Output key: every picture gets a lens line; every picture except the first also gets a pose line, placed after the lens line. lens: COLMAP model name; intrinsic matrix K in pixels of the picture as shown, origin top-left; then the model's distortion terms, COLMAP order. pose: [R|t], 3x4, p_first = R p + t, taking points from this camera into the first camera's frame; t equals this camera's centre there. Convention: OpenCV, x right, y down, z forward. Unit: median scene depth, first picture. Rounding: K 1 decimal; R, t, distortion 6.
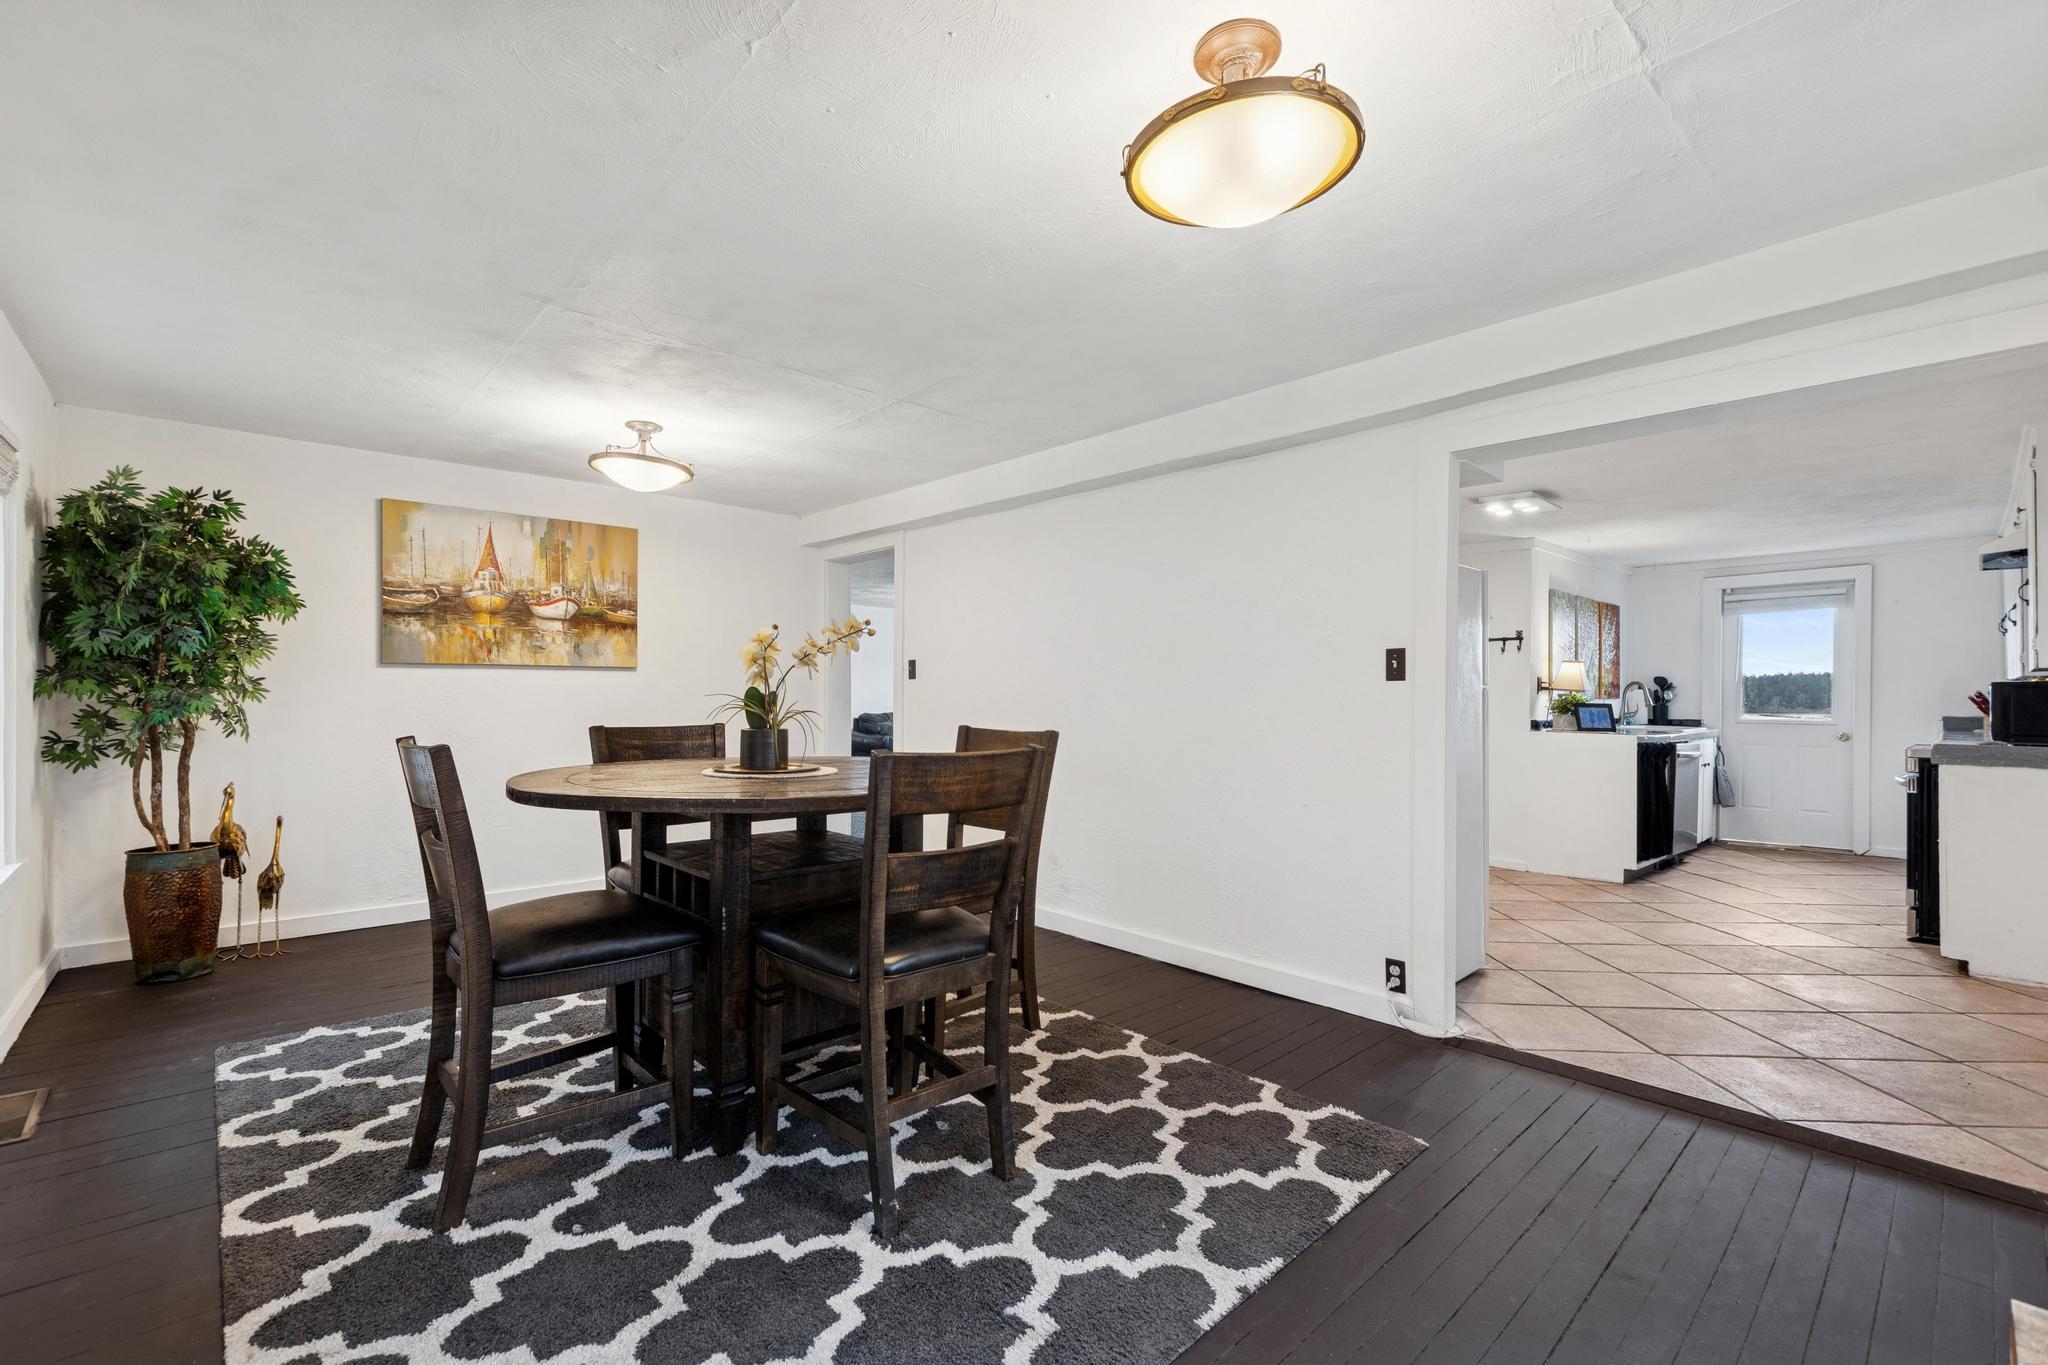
lens RADIAL K [[874.5, 0, 1010.9], [0, 874.5, 700.9], [0, 0, 1]] dist [0.000102, -0.000546]
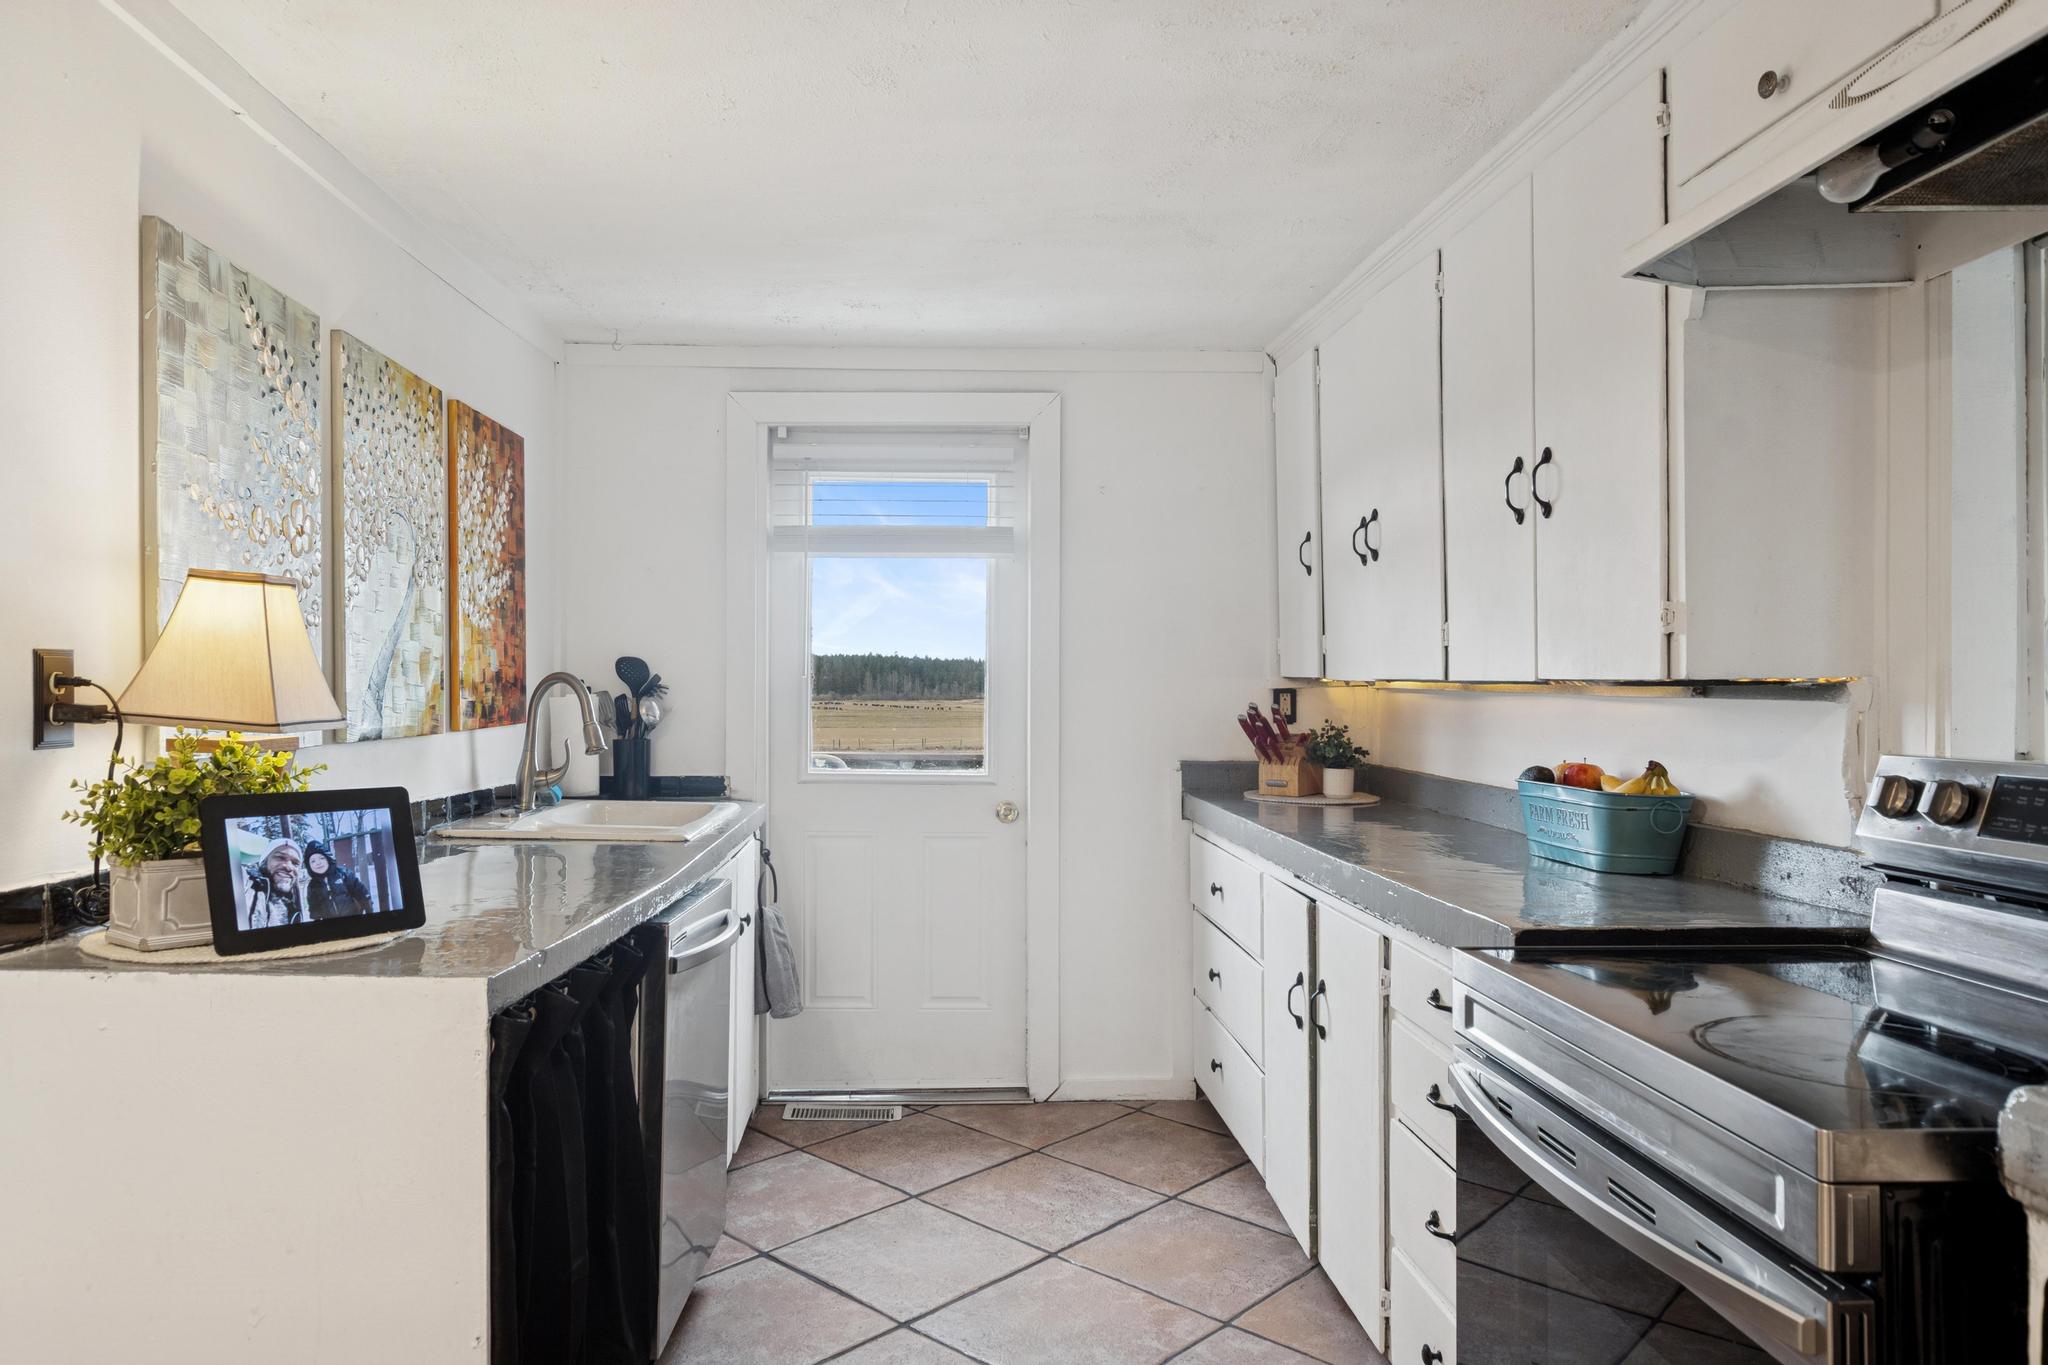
lens RADIAL K [[1308.1, 0, 1013.9], [0, 1308.1, 682.9], [0, 0, 1]] dist [0.000509, 0.001241]
pose [[0.617634, -0.000680, 0.786465, 0.444969], [0.003703, 0.999991, -0.002044, -0.016721], [-0.786457, 0.004175, 0.617631, 0.581473]]
